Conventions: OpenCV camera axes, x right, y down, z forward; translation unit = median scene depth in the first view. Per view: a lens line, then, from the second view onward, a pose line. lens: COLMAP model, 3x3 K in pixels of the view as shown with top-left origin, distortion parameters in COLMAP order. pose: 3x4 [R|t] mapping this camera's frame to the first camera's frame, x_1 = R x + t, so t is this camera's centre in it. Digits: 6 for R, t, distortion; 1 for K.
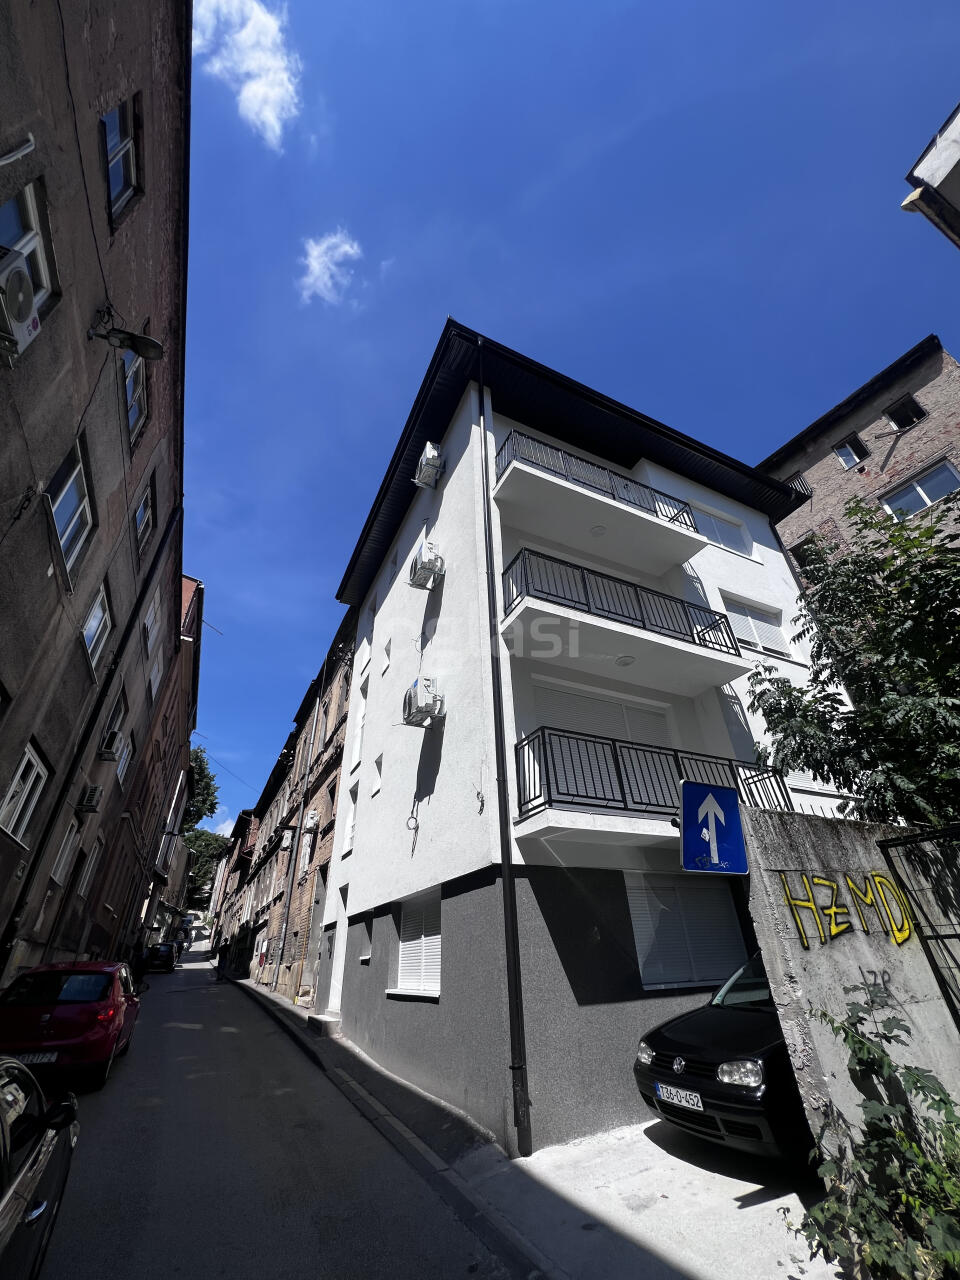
lens RADIAL K [[516.3, 0, 475.3], [0, 516.3, 639.5], [0, 0, 1]] dist [-0.002248, 0.000224]
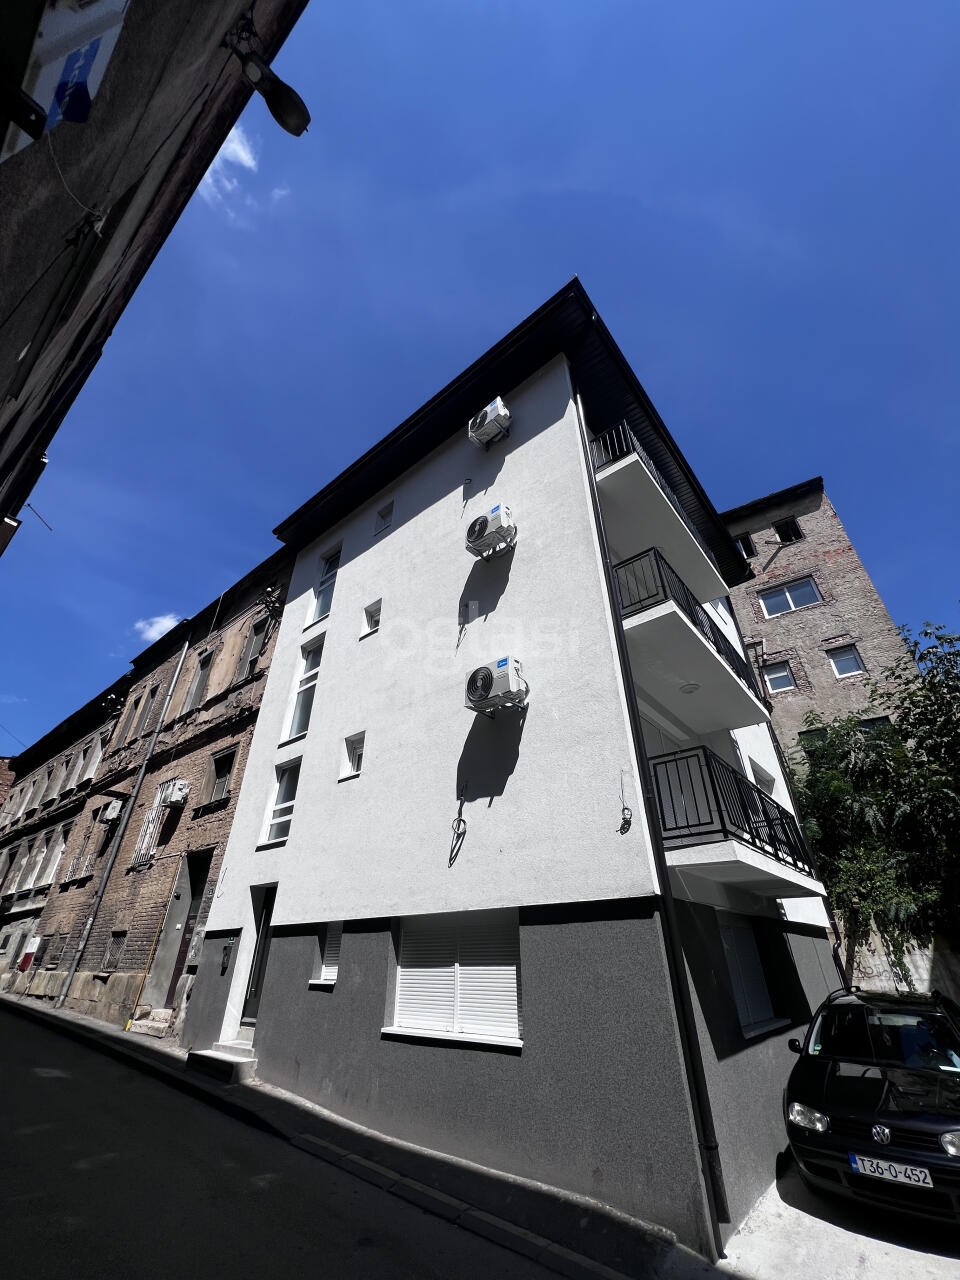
lens RADIAL K [[516.3, 0, 480.0], [0, 516.3, 640.2], [0, 0, 1]] dist [-0.002248, 0.000224]
pose [[0.911197, 0.239670, 0.335079, -0.317273], [-0.239723, 0.969938, -0.041871, 0.066614], [-0.335041, -0.042173, 0.941259, 0.159019]]
